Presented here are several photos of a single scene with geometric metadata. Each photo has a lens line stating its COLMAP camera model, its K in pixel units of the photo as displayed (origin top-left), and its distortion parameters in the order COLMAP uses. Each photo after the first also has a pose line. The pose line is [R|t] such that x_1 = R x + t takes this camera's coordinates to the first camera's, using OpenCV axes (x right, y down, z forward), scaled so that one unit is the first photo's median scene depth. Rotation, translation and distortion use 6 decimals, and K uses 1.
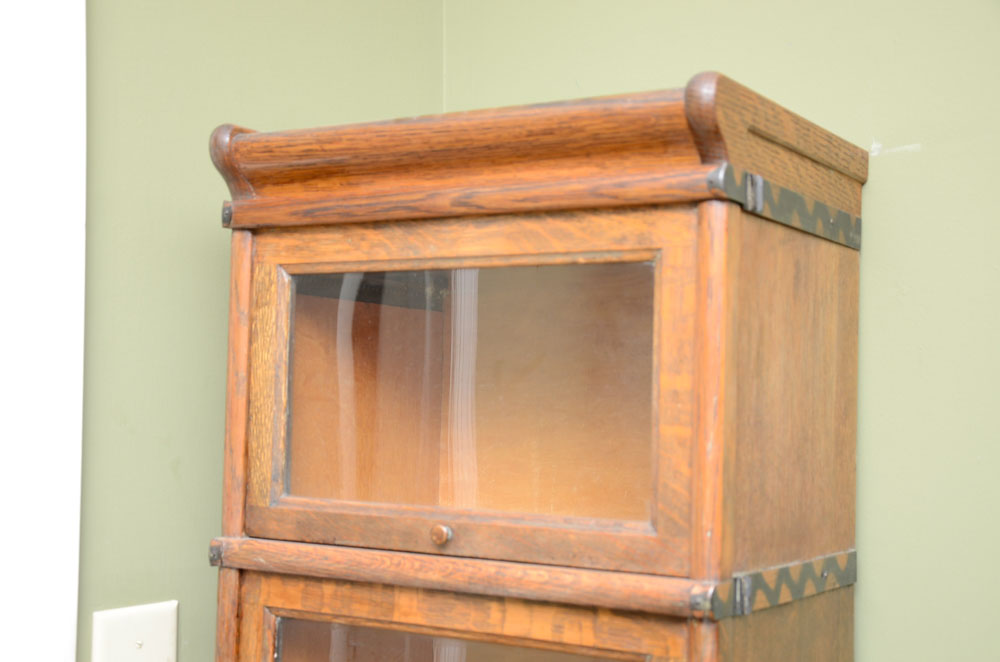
lens RADIAL K [[1416.9, 0, 500.0], [0, 1416.9, 331.0], [0, 0, 1]] dist [0.013699, 0.004658]
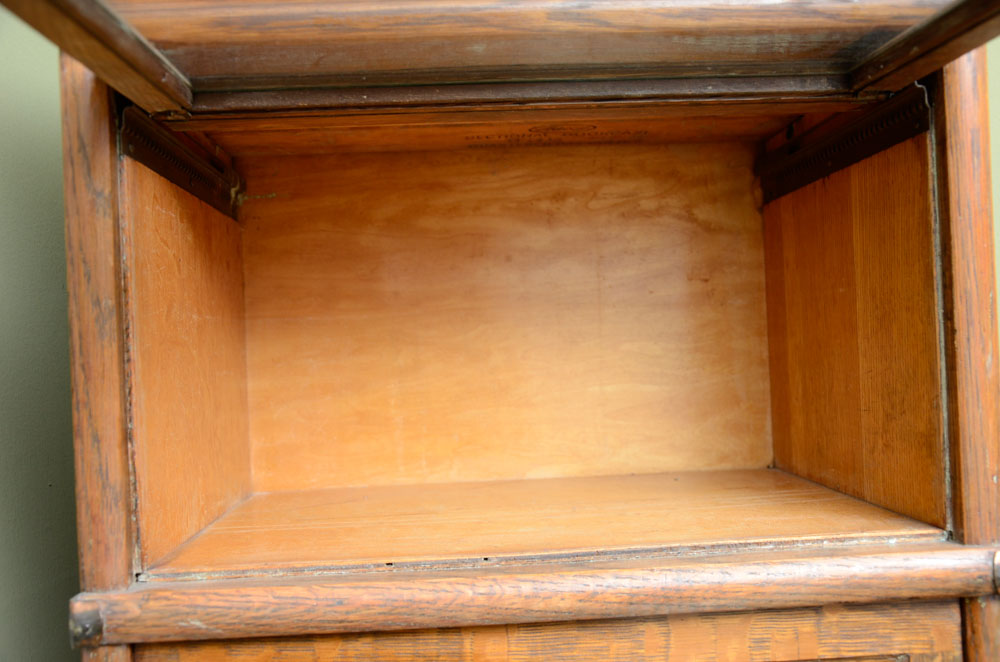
lens RADIAL K [[986.1, 0, 500.0], [0, 986.1, 331.0], [0, 0, 1]] dist [-0.025746, -0.011159]
pose [[0.818062, -0.050471, 0.572911, -0.315811], [0.030614, 0.998551, 0.044255, 0.033377], [-0.574314, -0.018665, 0.818422, 0.667956]]
